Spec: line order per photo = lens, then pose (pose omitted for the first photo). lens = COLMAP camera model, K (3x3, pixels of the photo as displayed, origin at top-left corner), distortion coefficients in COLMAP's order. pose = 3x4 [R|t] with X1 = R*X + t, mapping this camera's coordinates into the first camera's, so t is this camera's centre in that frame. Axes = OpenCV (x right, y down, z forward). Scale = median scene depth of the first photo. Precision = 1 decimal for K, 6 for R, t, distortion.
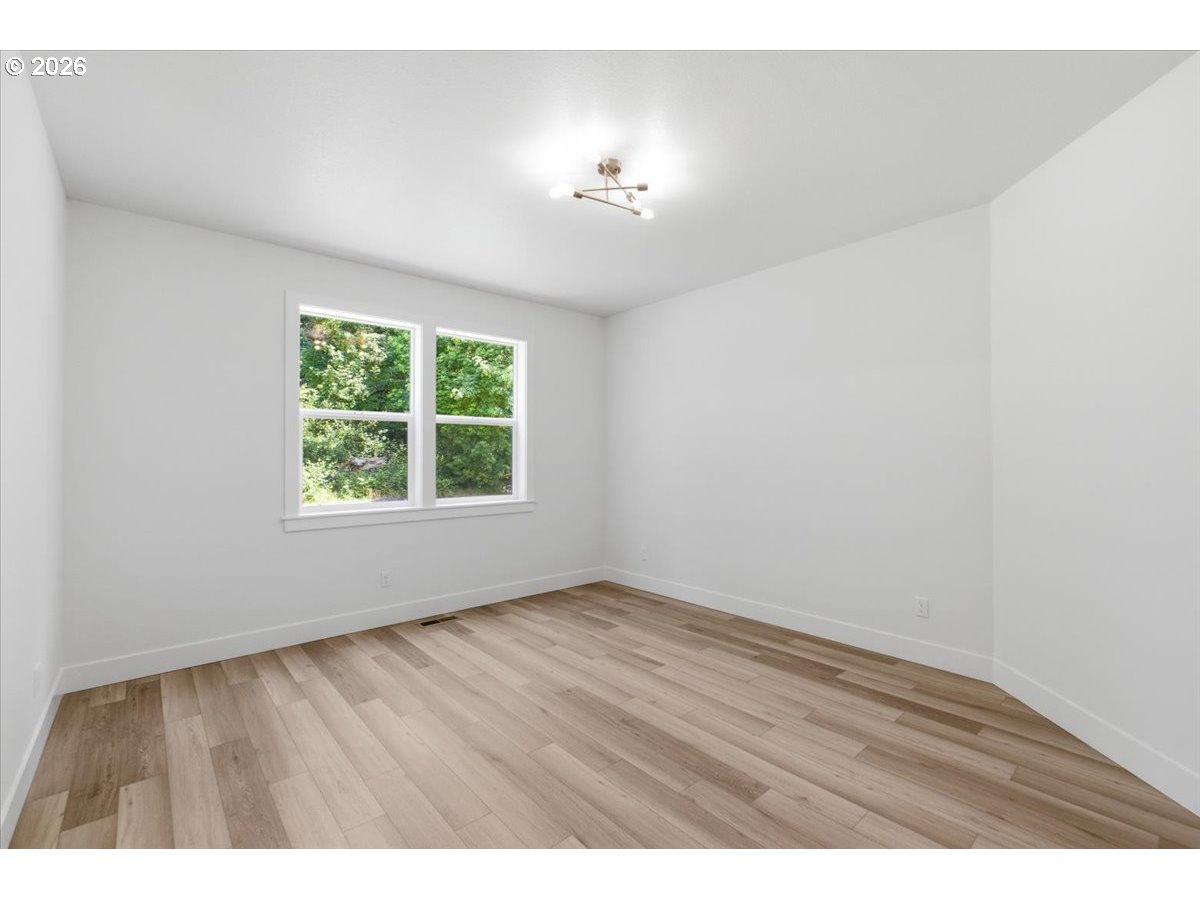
lens RADIAL K [[526.3, 0, 609.1], [0, 526.3, 448.5], [0, 0, 1]] dist [-0.002408, -0.000407]
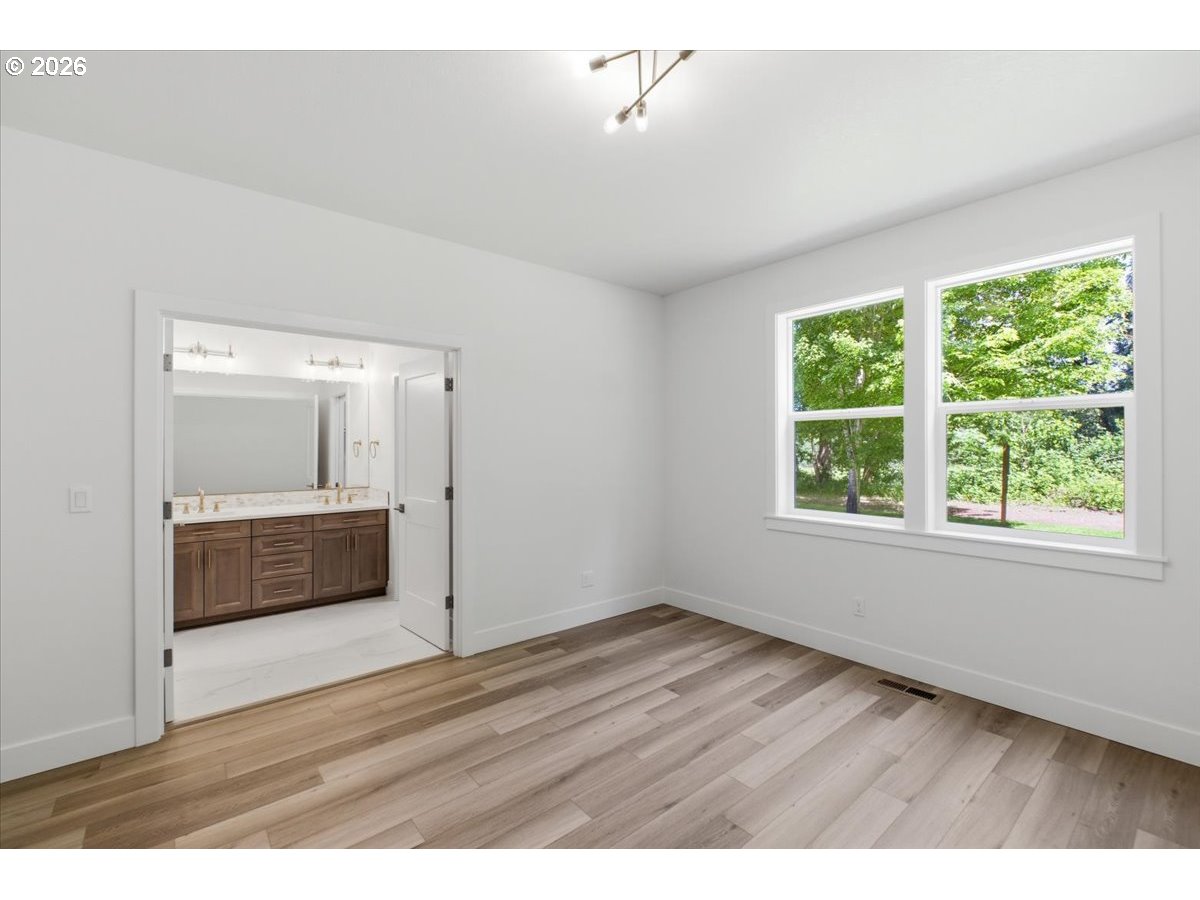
lens RADIAL K [[521.5, 0, 605.0], [0, 521.5, 446.8], [0, 0, 1]] dist [-0.002803, -0.000187]
pose [[-0.027476, -0.001520, -0.999621, 0.447605], [0.015042, 0.999885, -0.001934, -0.012452], [0.999509, -0.015089, -0.027450, 0.667146]]
